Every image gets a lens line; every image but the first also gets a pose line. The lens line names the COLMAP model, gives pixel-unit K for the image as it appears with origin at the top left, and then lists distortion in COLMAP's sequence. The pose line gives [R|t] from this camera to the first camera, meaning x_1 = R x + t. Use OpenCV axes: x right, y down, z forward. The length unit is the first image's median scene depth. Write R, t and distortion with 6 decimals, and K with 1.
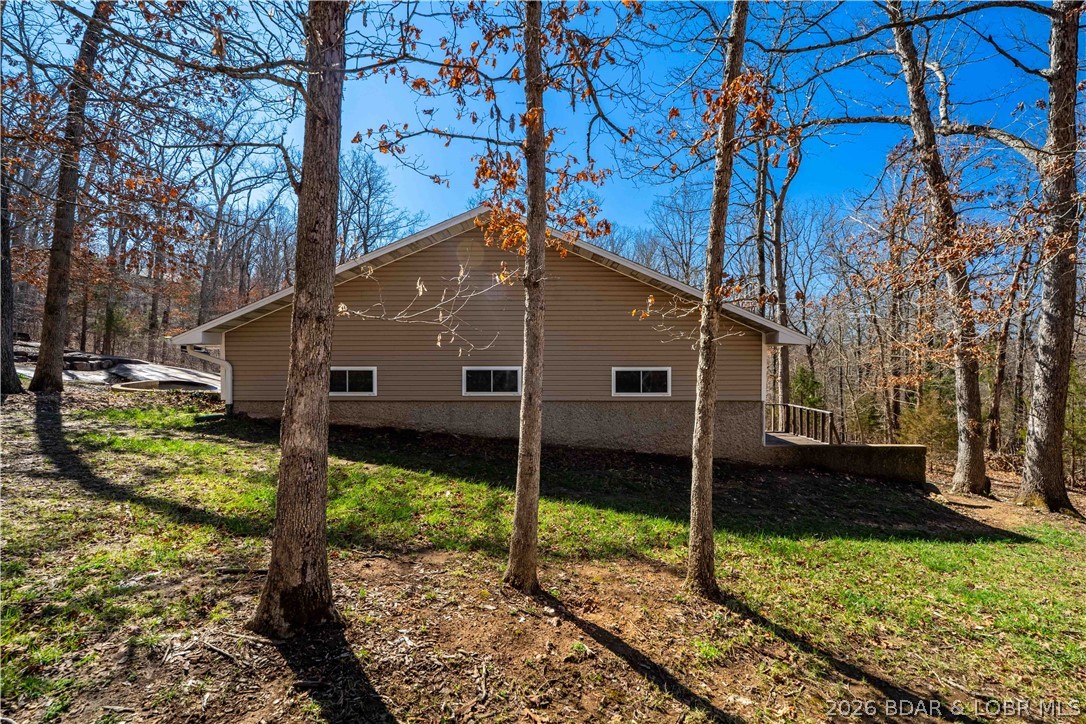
lens RADIAL K [[477.7, 0, 543.0], [0, 477.7, 362.0], [0, 0, 1]] dist [-0.000028, 0.000025]
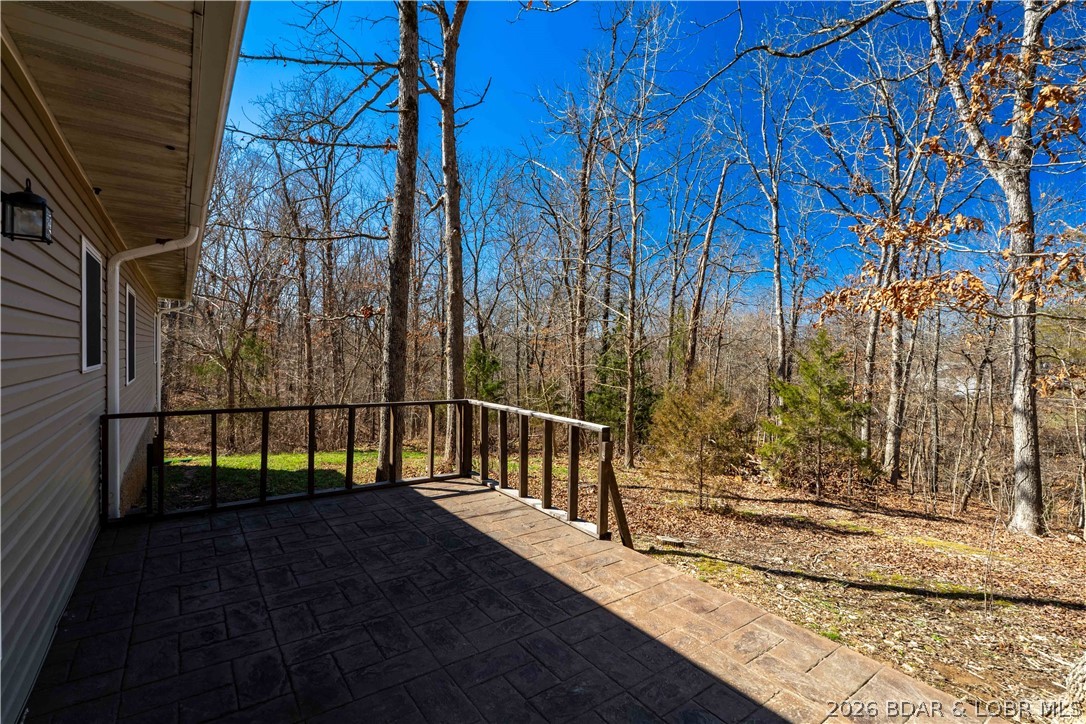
lens RADIAL K [[493.5, 0, 543.0], [0, 493.5, 362.0], [0, 0, 1]] dist [-0.005530, -0.000221]
pose [[0.797258, 0.004043, 0.603626, 0.235378], [-0.016774, 0.999740, 0.015459, 0.037103], [-0.603406, -0.022450, 0.797118, 0.473273]]
